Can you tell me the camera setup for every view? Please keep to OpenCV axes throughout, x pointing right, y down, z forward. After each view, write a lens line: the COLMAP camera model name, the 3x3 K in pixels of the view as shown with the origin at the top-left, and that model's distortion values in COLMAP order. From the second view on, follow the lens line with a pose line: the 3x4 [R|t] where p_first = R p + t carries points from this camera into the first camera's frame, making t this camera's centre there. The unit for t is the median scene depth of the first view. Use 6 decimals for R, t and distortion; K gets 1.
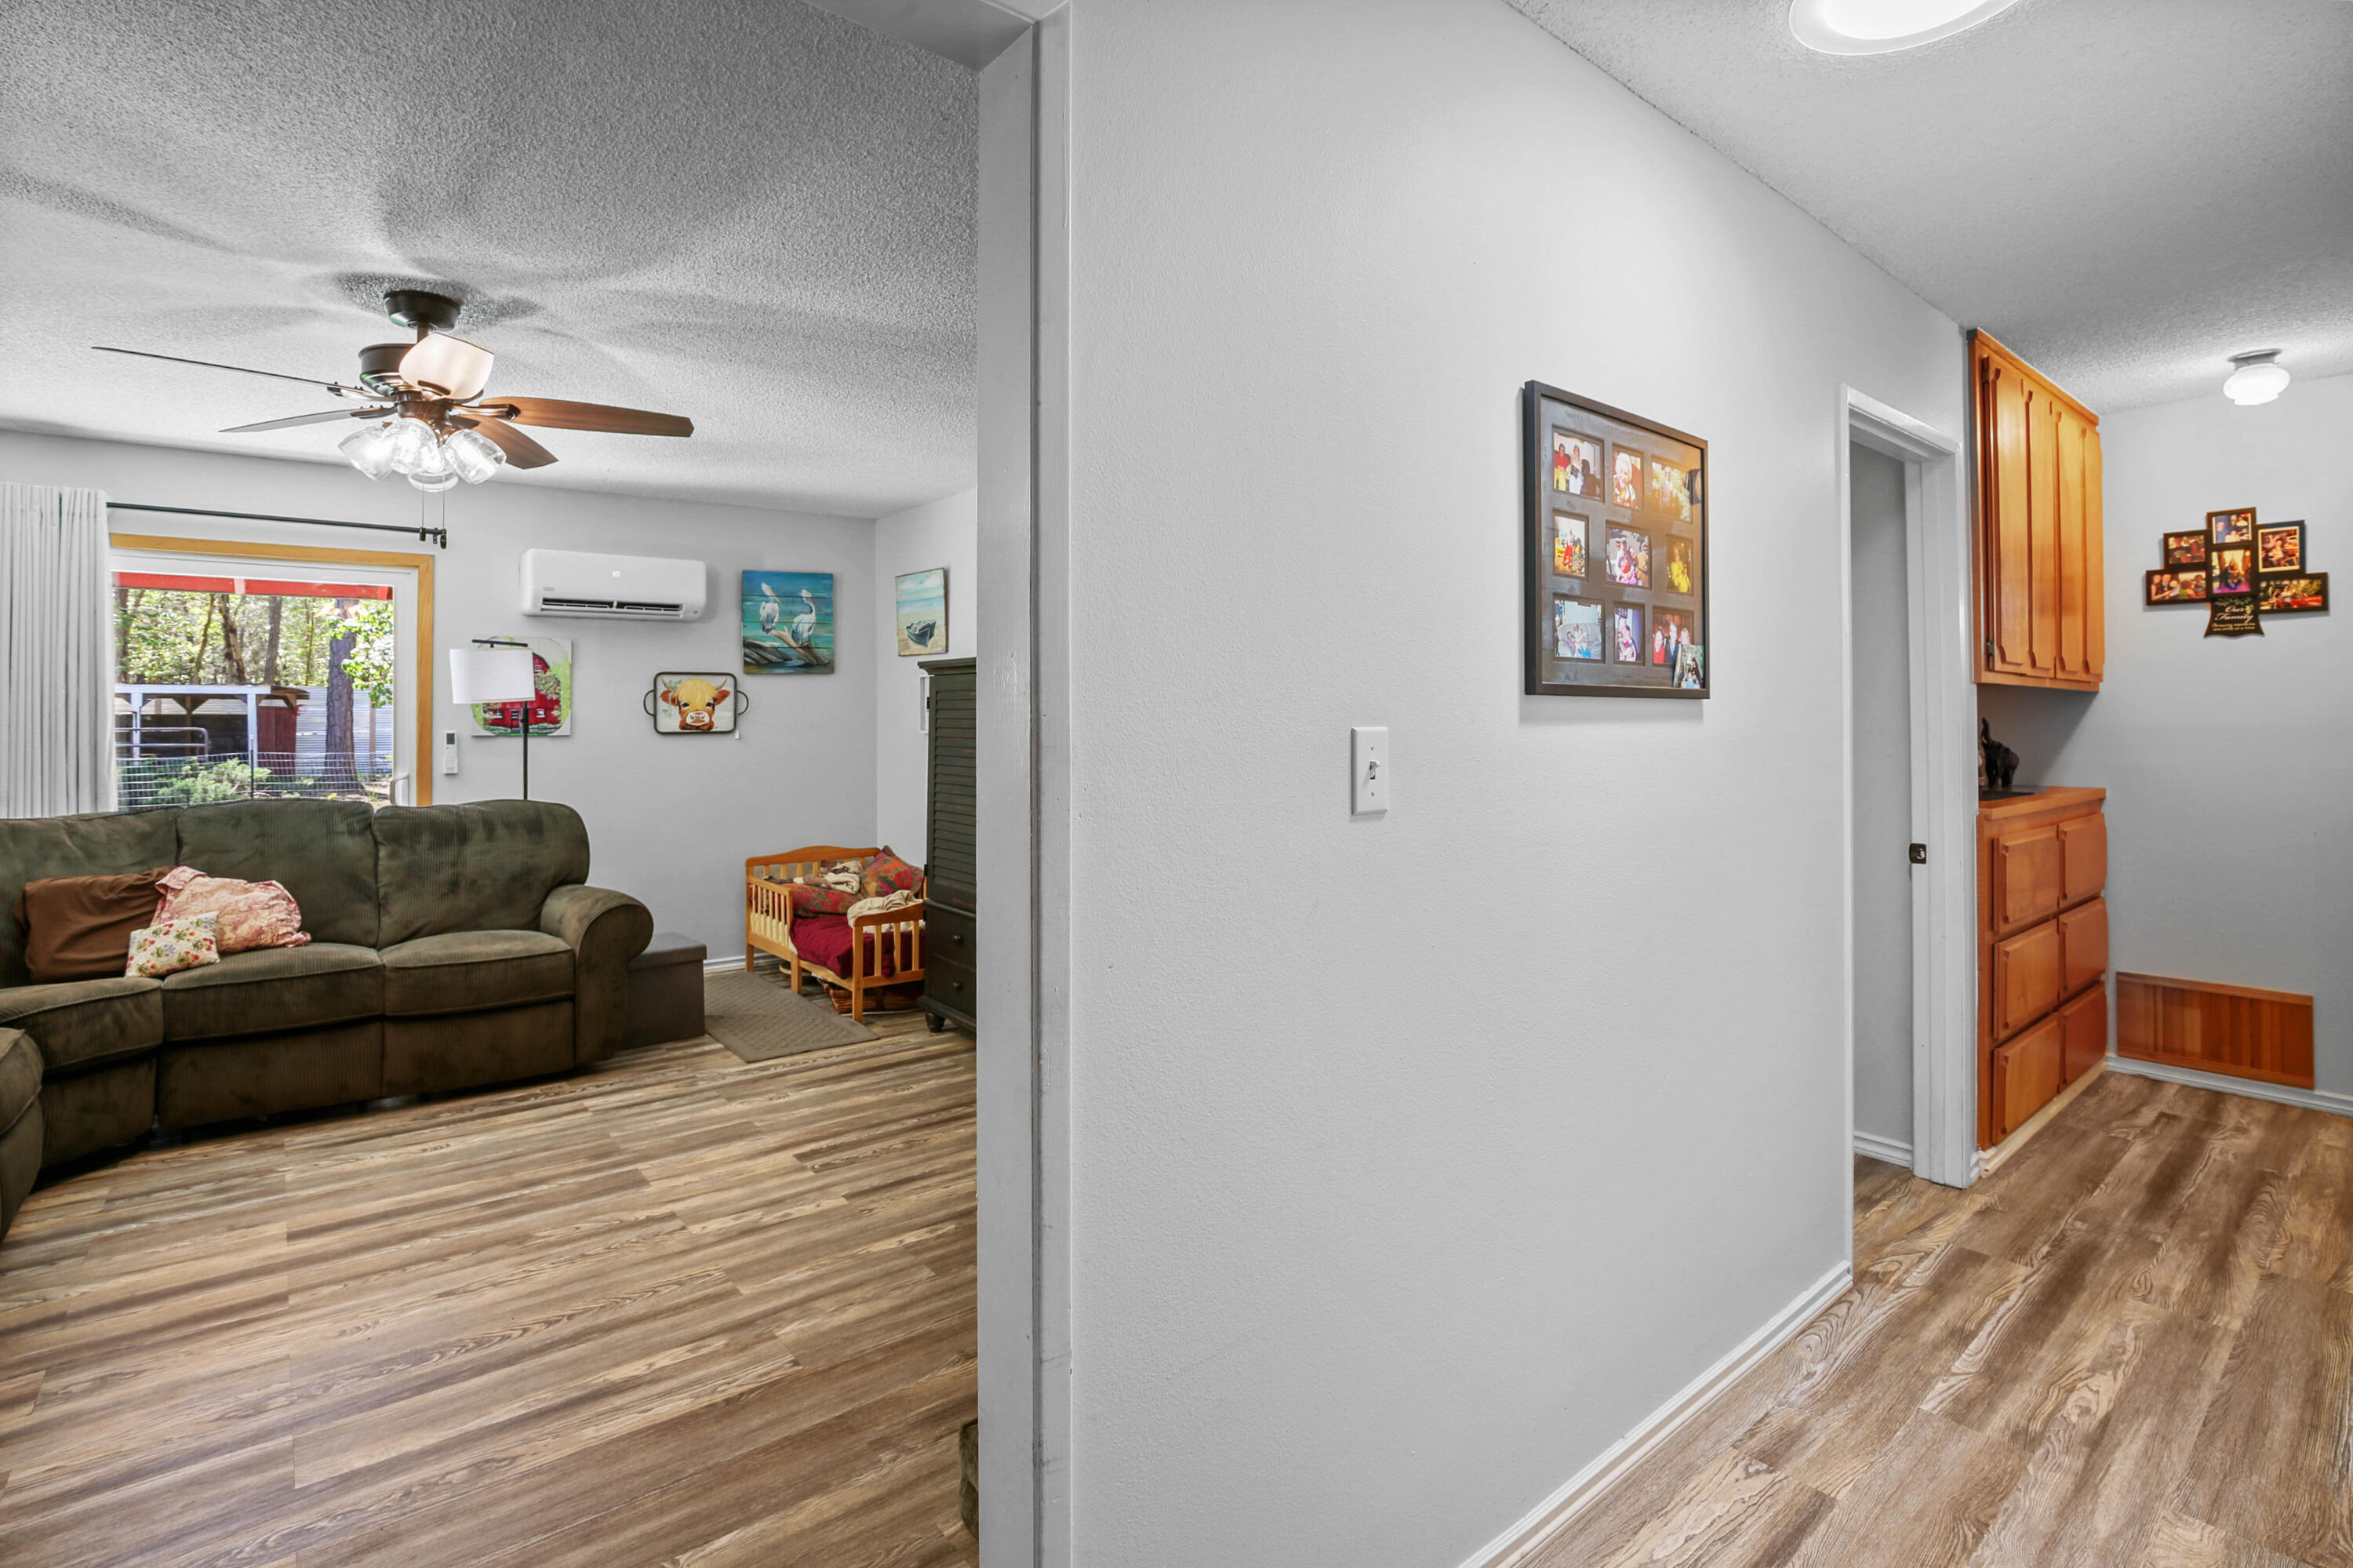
lens RADIAL K [[1121.5, 0, 1152.9], [0, 1121.5, 717.1], [0, 0, 1]] dist [-0.032141, 0.004138]
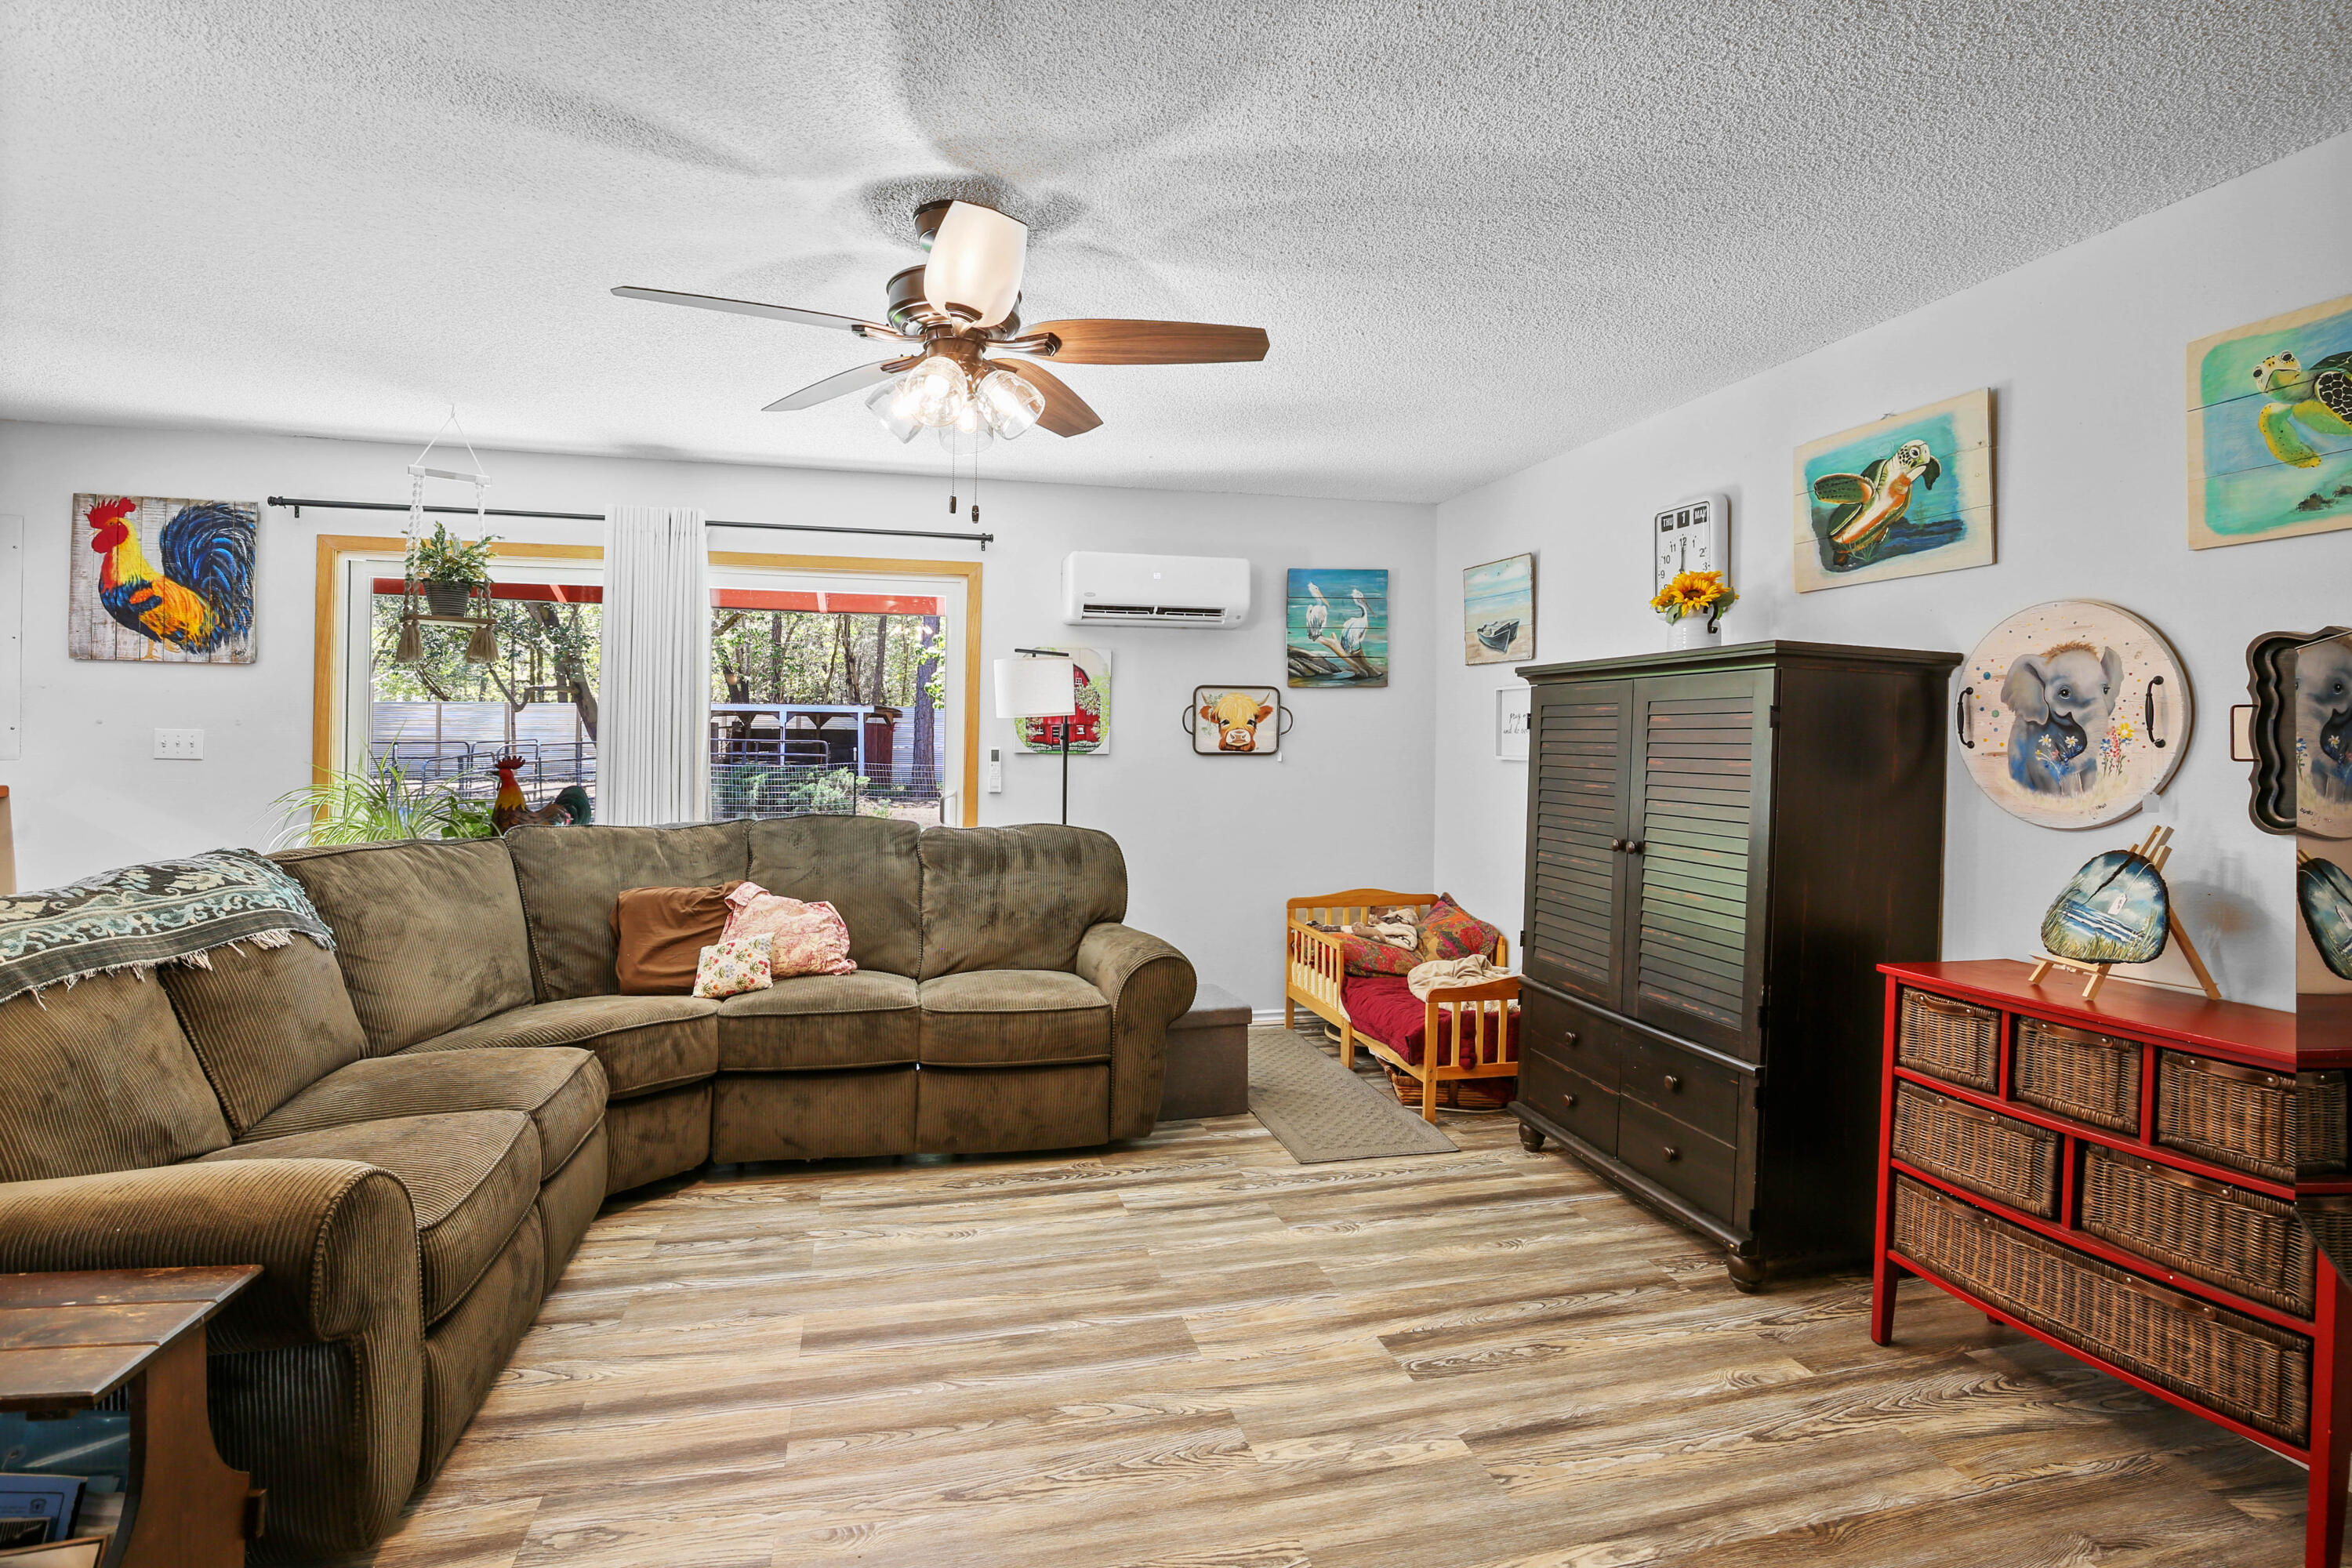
lens RADIAL K [[1120.9, 0, 1153.1], [0, 1120.9, 748.9], [0, 0, 1]] dist [-0.032141, 0.004138]
pose [[0.905305, 0.017103, -0.424417, -0.140813], [-0.013658, 0.999844, 0.011156, 0.001806], [0.424542, -0.004303, 0.905398, 0.254655]]
